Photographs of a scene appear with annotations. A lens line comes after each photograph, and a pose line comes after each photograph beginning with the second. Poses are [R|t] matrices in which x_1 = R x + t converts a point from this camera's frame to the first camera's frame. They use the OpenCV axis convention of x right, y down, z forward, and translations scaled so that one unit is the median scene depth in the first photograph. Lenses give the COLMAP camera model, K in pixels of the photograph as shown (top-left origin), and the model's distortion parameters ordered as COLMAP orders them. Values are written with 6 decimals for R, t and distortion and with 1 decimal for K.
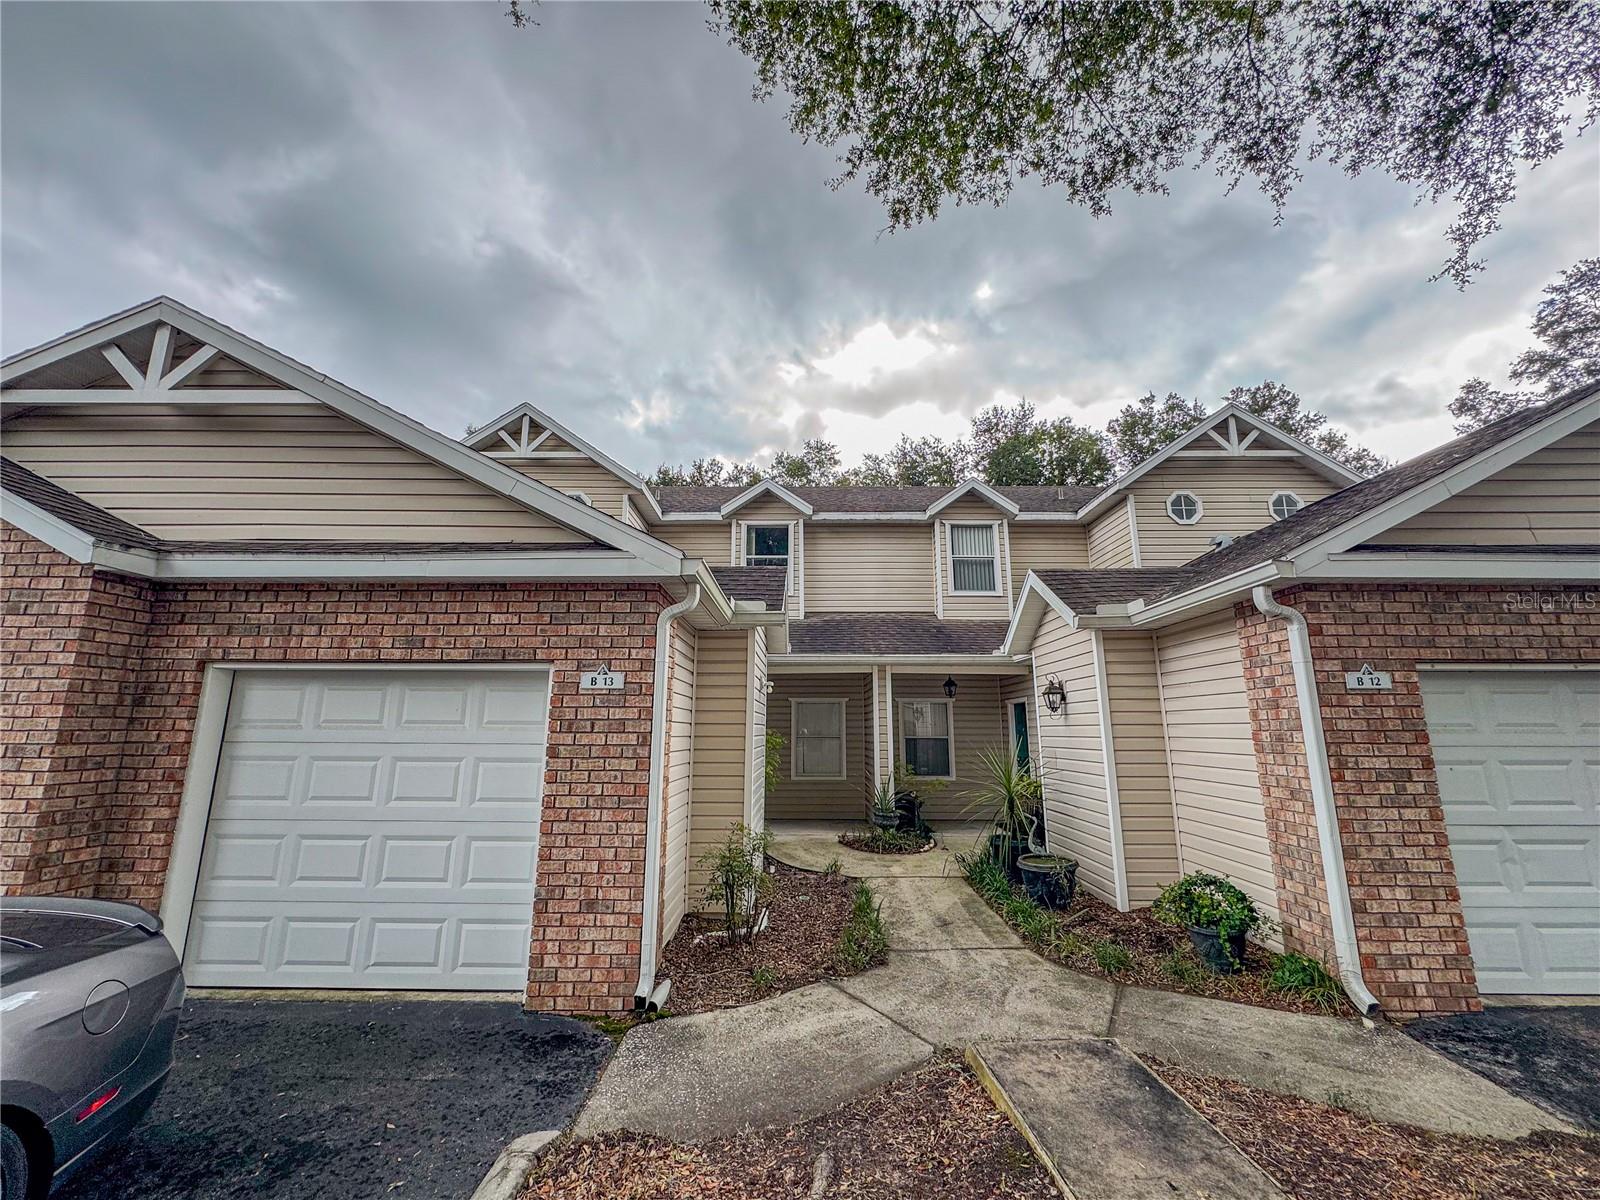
lens RADIAL K [[638.5, 0, 799.7], [0, 638.5, 601.4], [0, 0, 1]] dist [-0.000854, 0.000095]
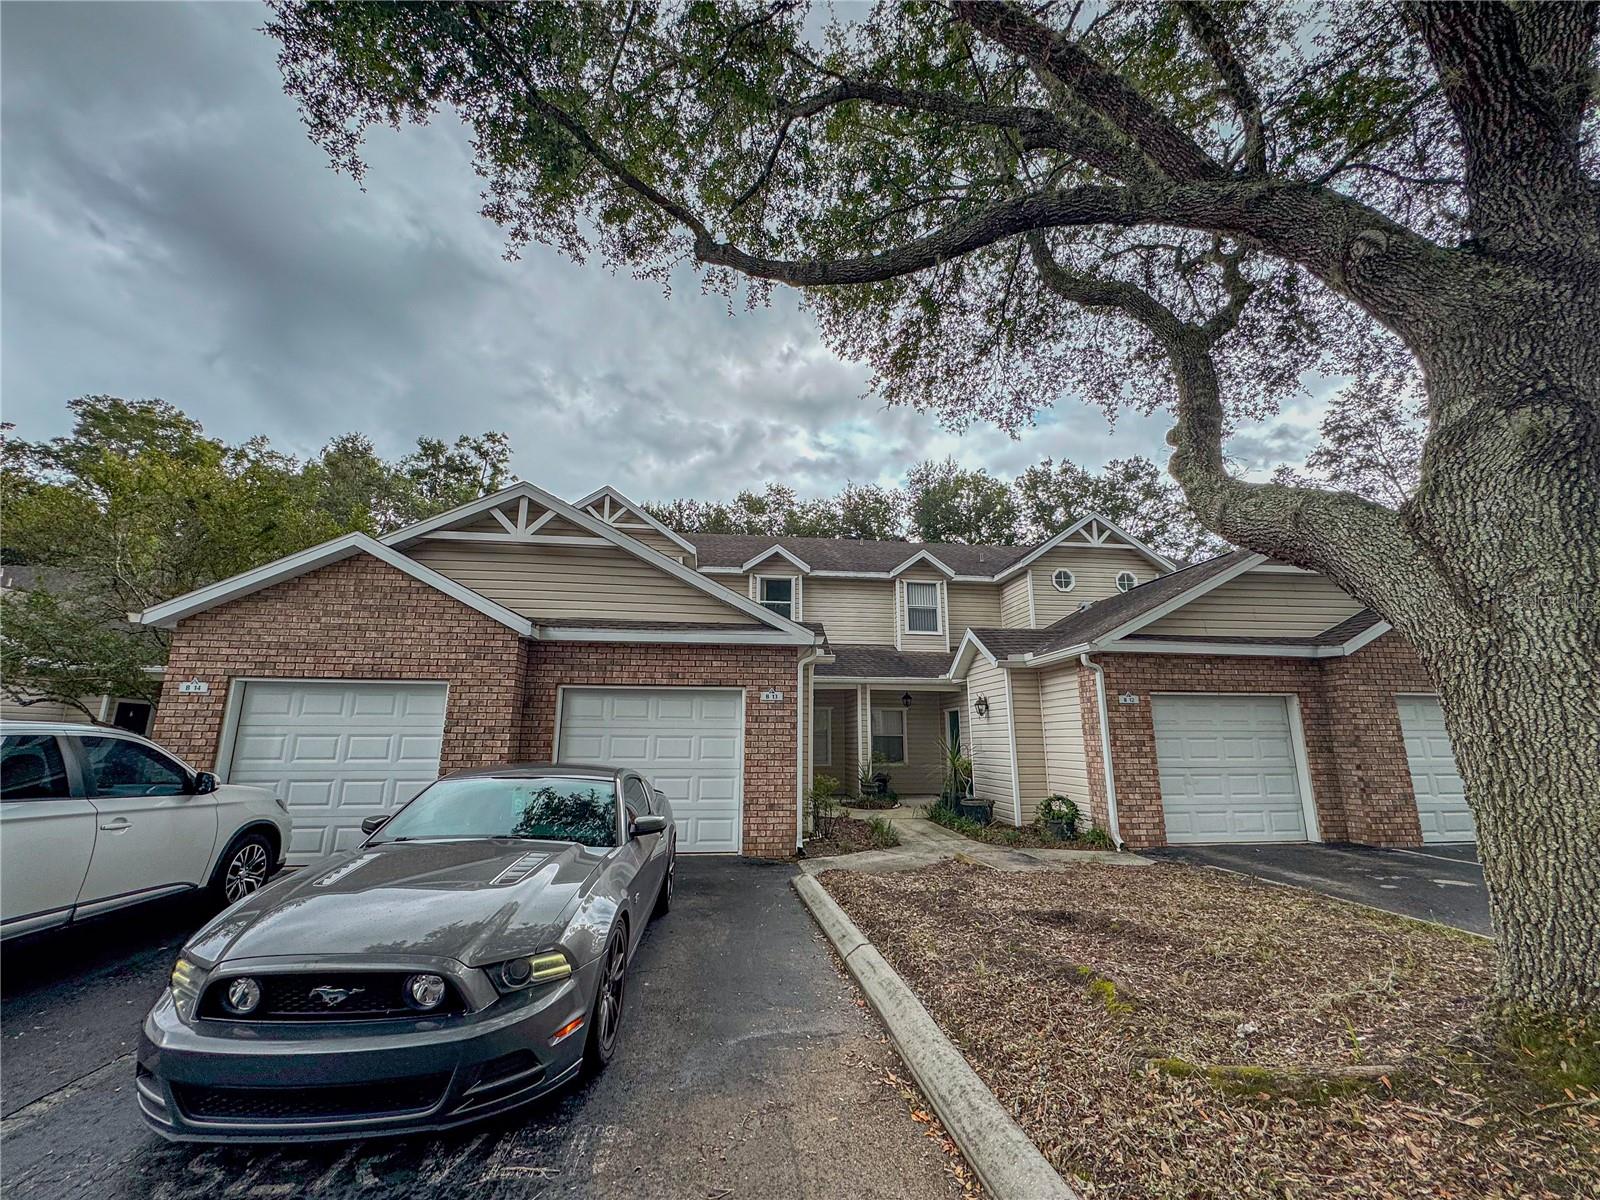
lens RADIAL K [[648.2, 0, 800.0], [0, 648.2, 600.0], [0, 0, 1]] dist [-0.000244, 0.000171]
pose [[0.990629, 0.028863, 0.133499, -0.285108], [-0.026890, 0.999501, -0.016558, -0.081753], [-0.133910, 0.012813, 0.990911, -0.574395]]
